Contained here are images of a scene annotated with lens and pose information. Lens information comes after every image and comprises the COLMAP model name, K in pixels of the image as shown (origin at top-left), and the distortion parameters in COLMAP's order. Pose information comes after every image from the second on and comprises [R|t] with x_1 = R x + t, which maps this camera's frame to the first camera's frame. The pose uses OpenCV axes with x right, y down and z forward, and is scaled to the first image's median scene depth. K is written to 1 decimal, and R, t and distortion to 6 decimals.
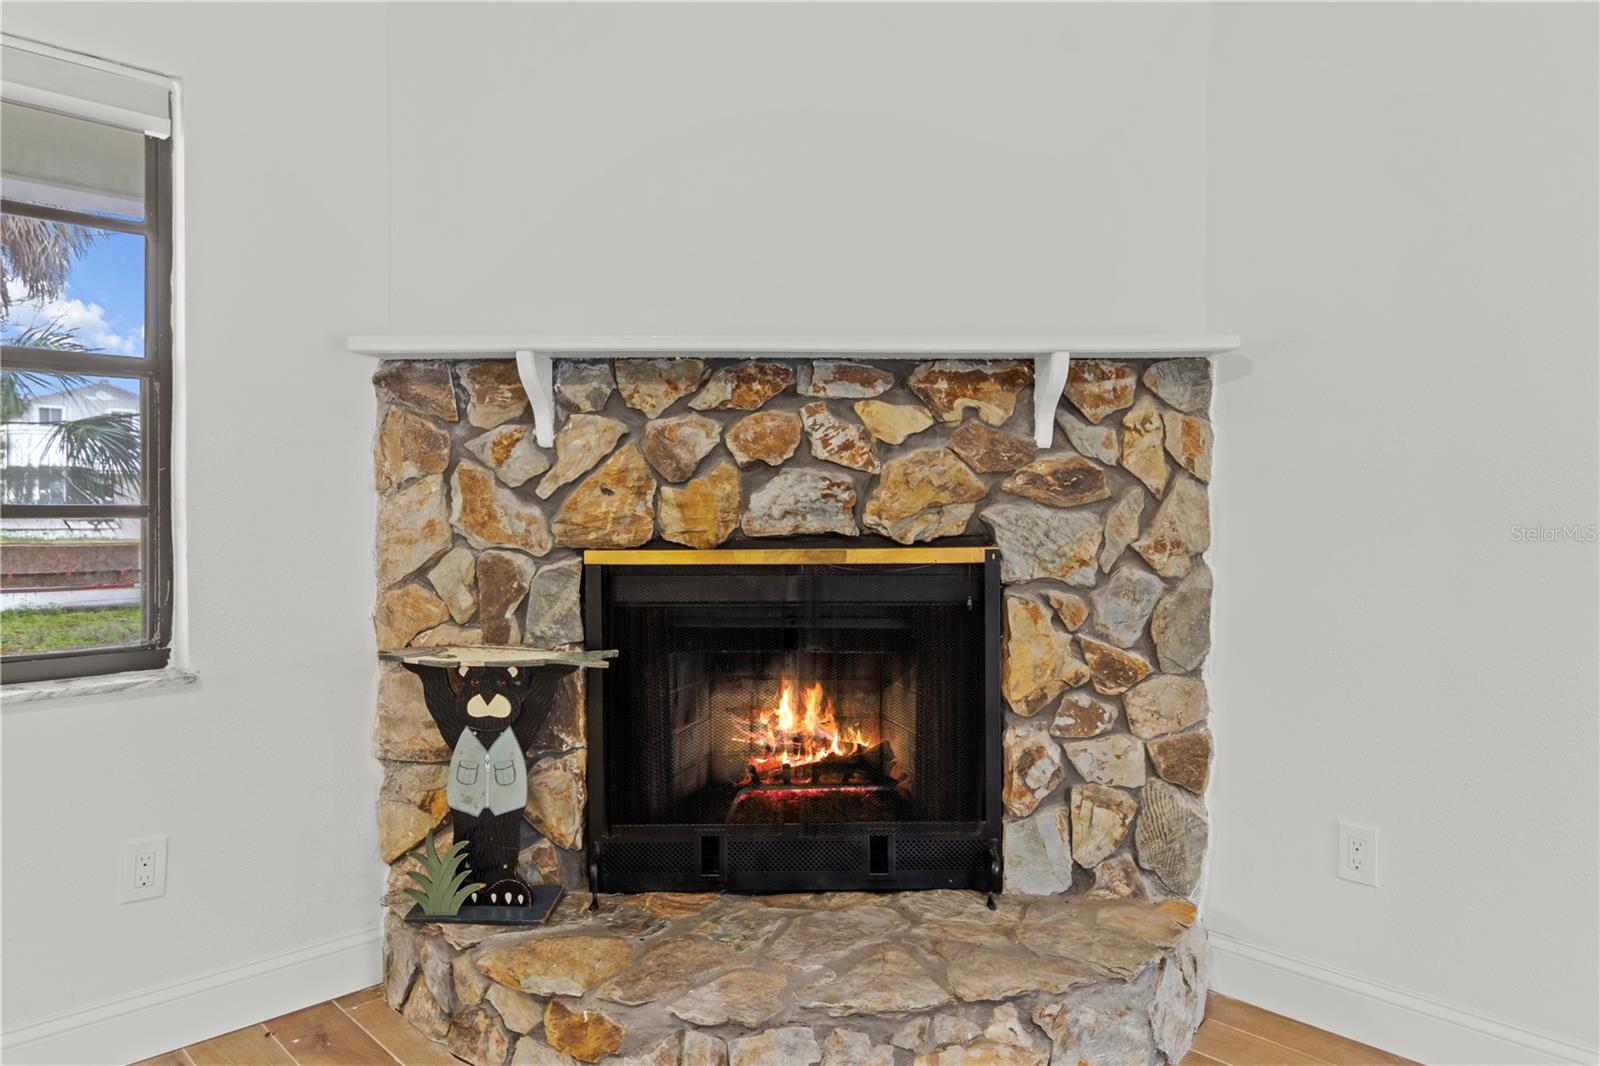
lens RADIAL K [[1031.0, 0, 794.1], [0, 1031.0, 501.9], [0, 0, 1]] dist [0.002342, 0.000262]
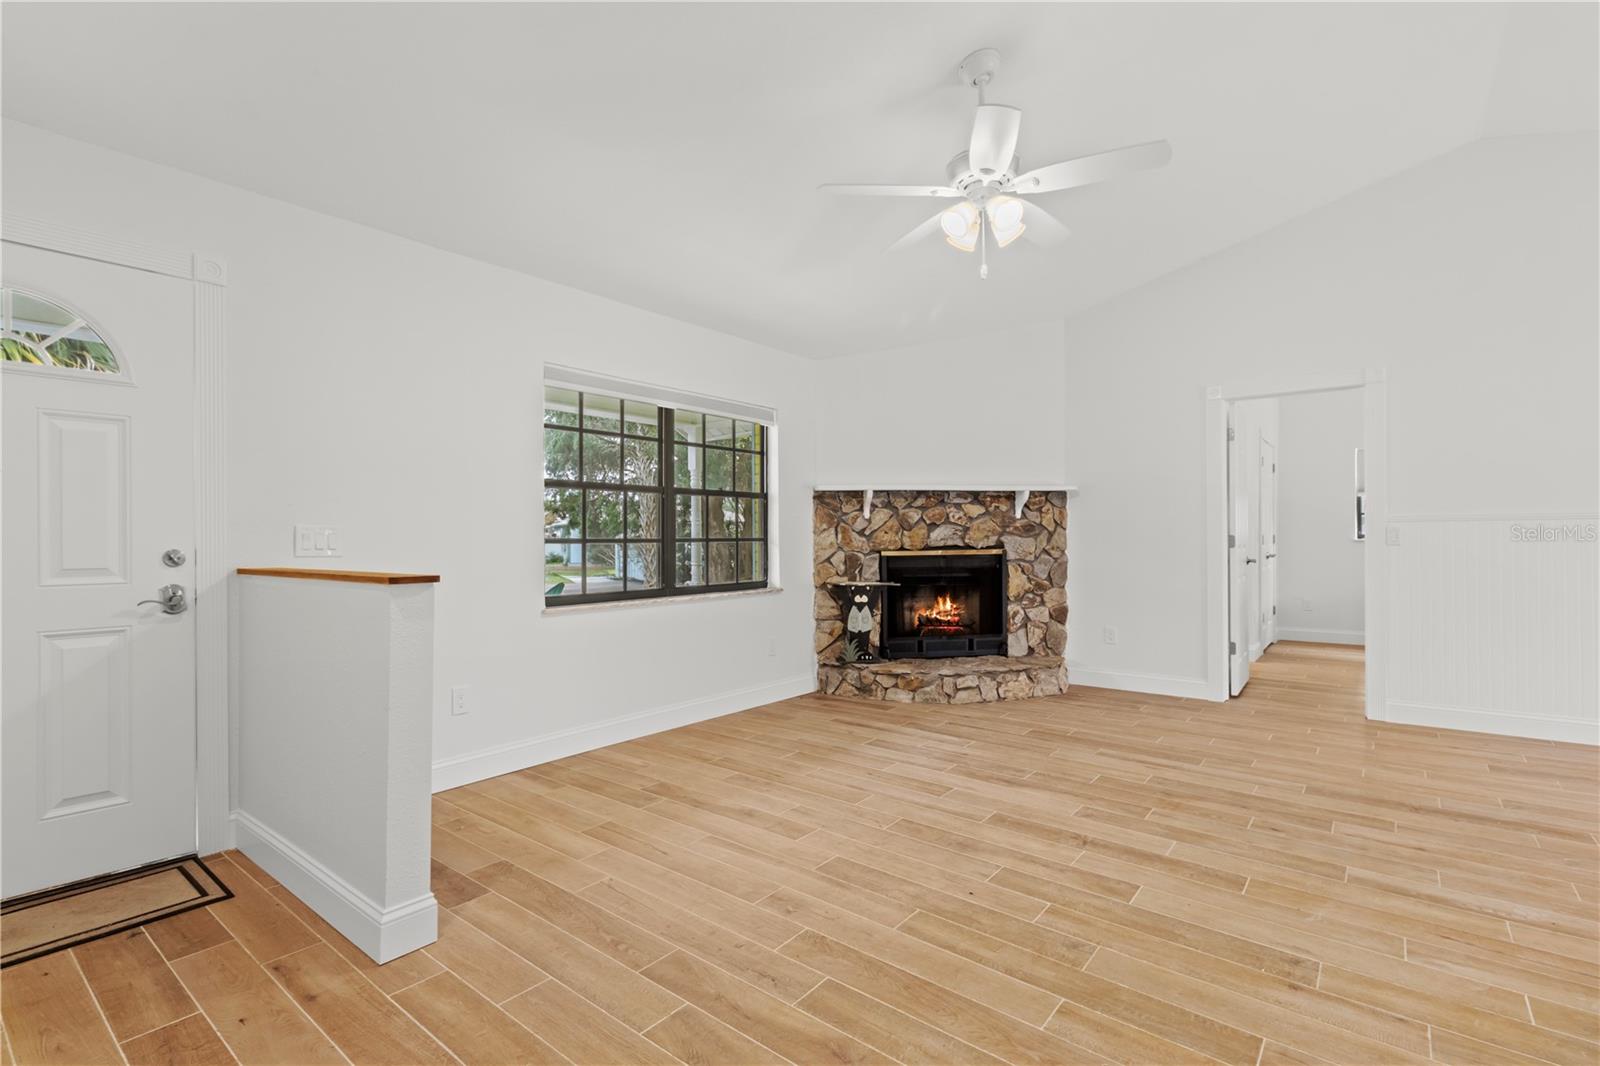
lens RADIAL K [[749.2, 0, 792.4], [0, 749.2, 531.9], [0, 0, 1]] dist [0.001196, -0.000050]
pose [[0.991891, -0.006238, 0.126935, -0.764688], [0.007142, 0.999952, -0.006674, 0.000640], [-0.126887, 0.007526, 0.991889, -1.251999]]
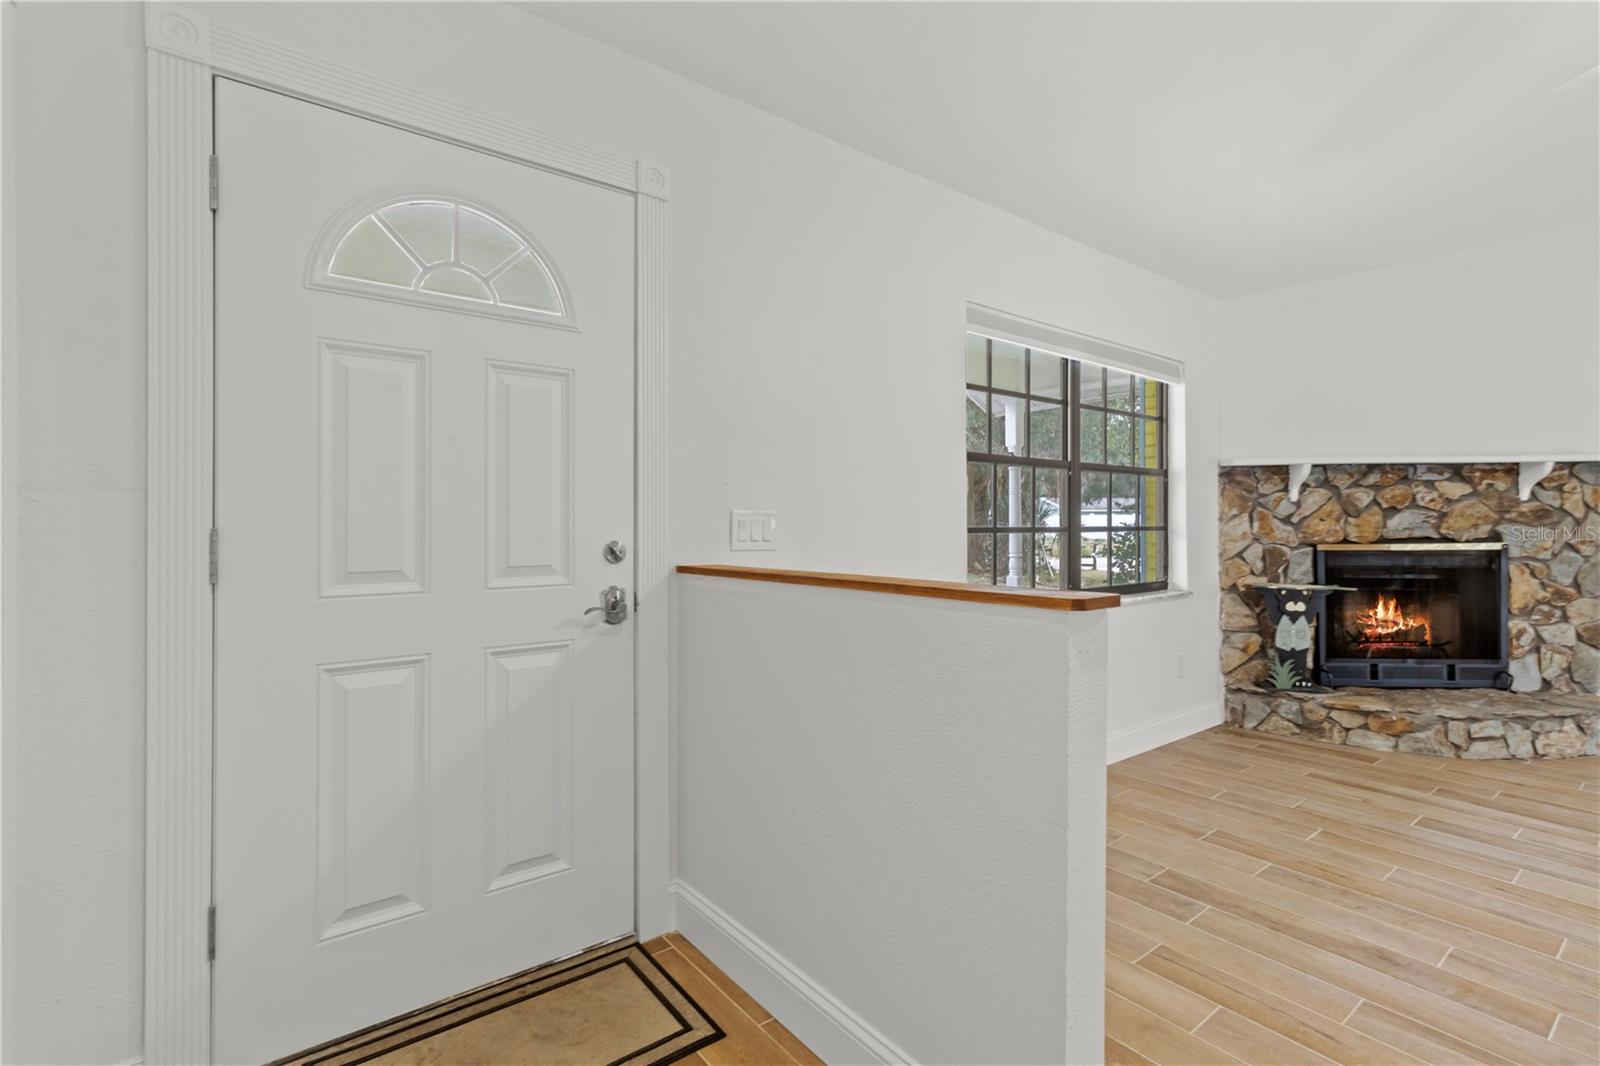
lens RADIAL K [[741.6, 0, 793.9], [0, 741.6, 514.8], [0, 0, 1]] dist [0.002443, 0.000414]
pose [[0.993979, -0.005206, -0.109451, -1.225920], [0.003904, 0.999919, -0.012106, -0.005885], [0.109505, 0.011605, 0.993918, -0.863417]]
